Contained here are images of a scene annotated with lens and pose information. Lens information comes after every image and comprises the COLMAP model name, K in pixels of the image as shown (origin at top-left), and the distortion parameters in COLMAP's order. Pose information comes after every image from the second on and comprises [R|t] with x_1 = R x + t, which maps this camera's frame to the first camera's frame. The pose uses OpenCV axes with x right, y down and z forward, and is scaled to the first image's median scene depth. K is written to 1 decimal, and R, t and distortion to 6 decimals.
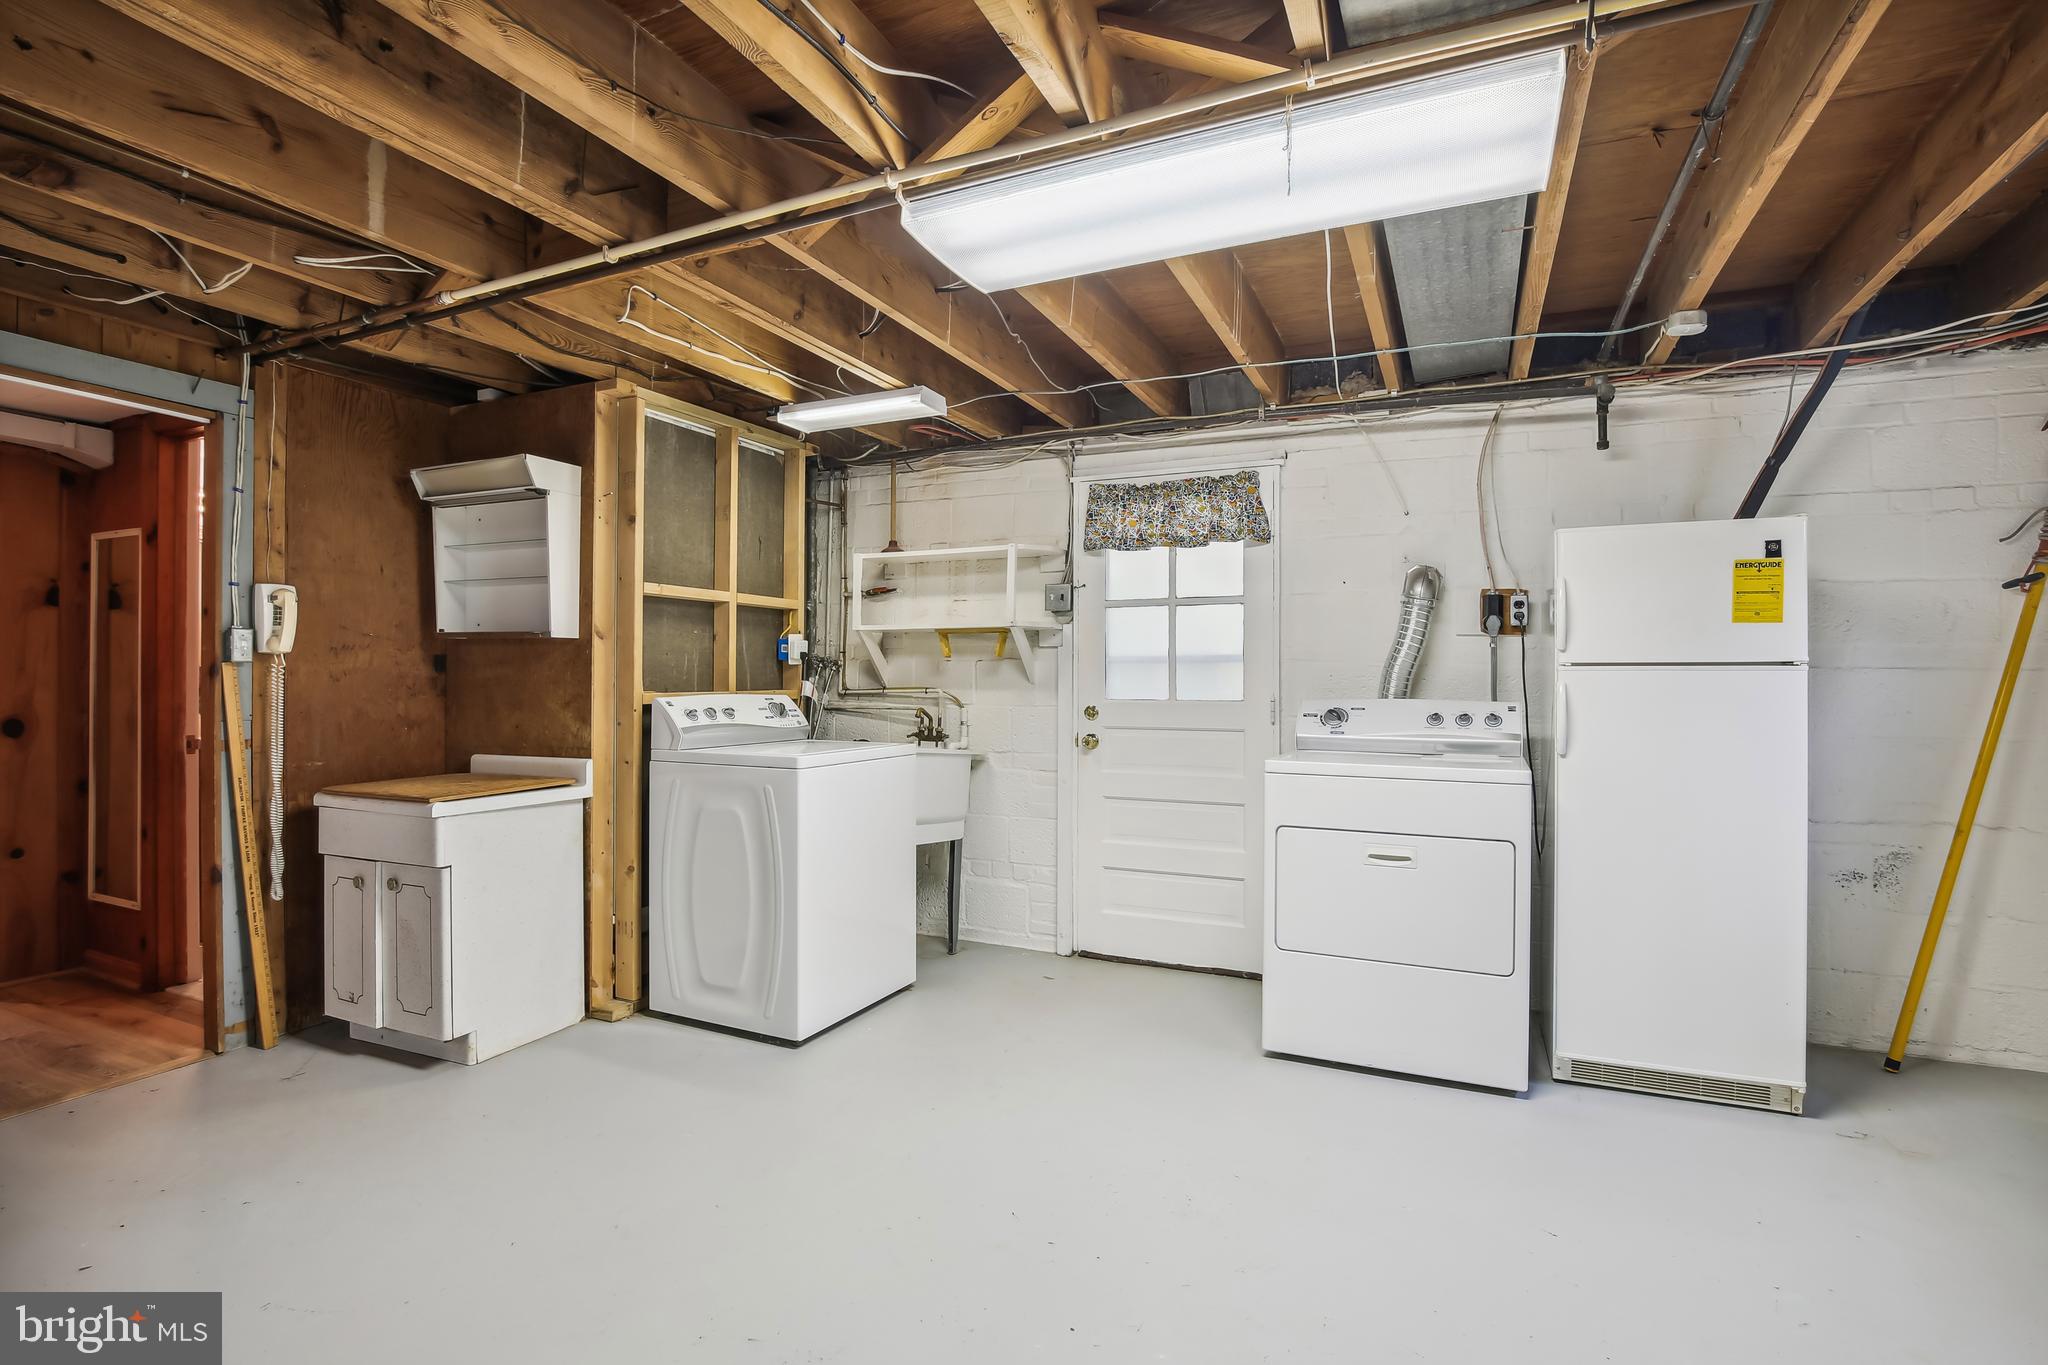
lens RADIAL K [[962.4, 0, 1024.3], [0, 962.4, 670.3], [0, 0, 1]] dist [-0.017595, 0.000065]
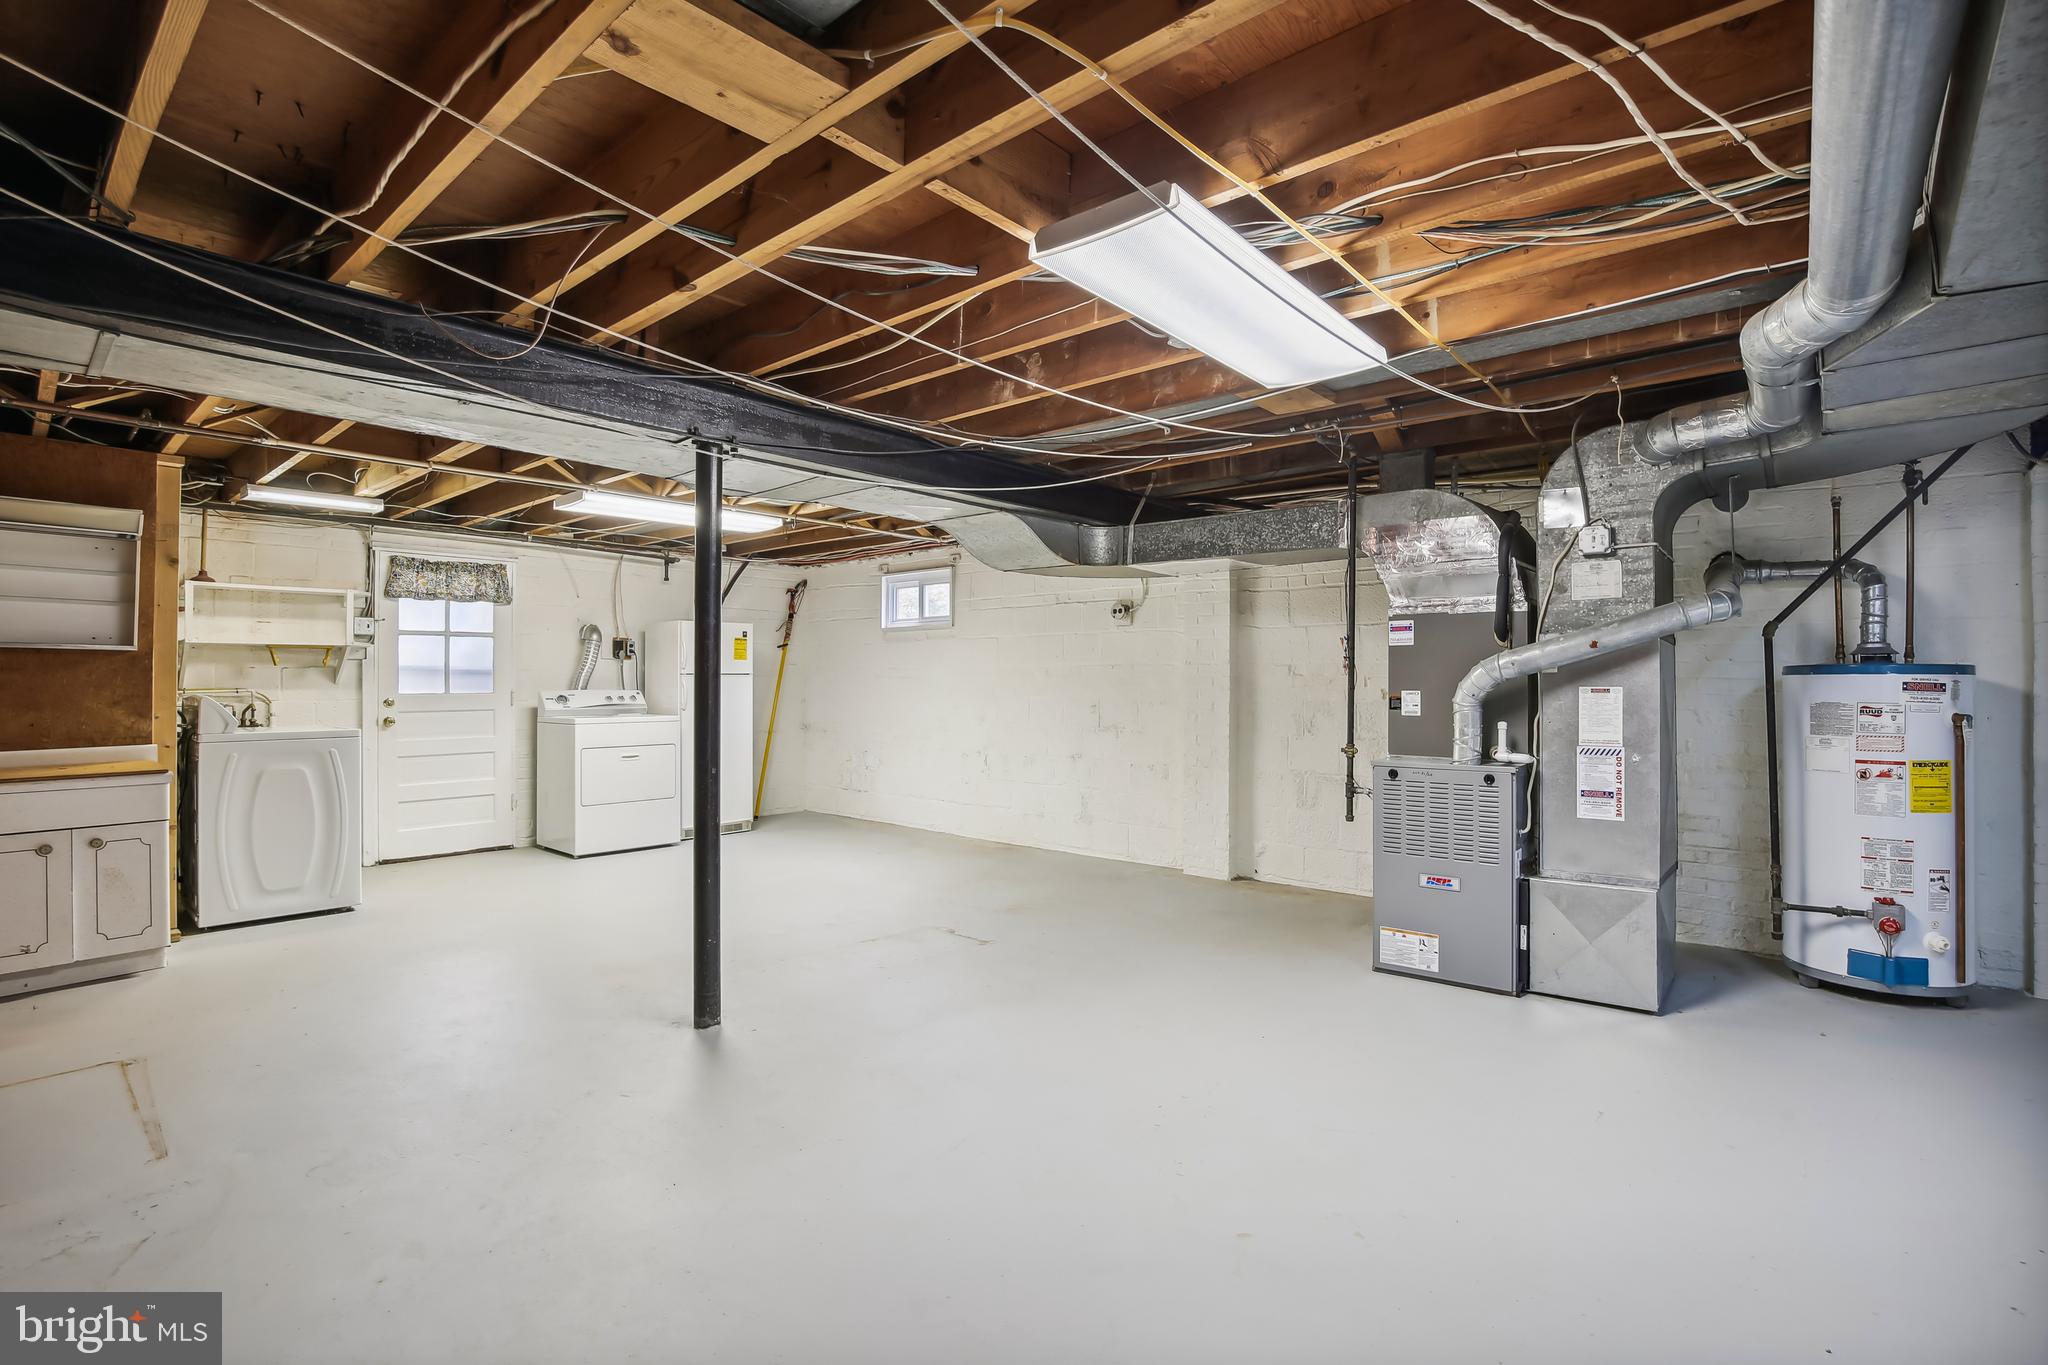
lens RADIAL K [[962.4, 0, 1024.3], [0, 962.4, 670.3], [0, 0, 1]] dist [-0.017595, 0.000065]
pose [[0.287159, 0.005251, 0.957869, -1.122862], [-0.005232, 0.999979, -0.003914, -0.007633], [-0.957869, -0.003888, 0.287180, -0.414106]]
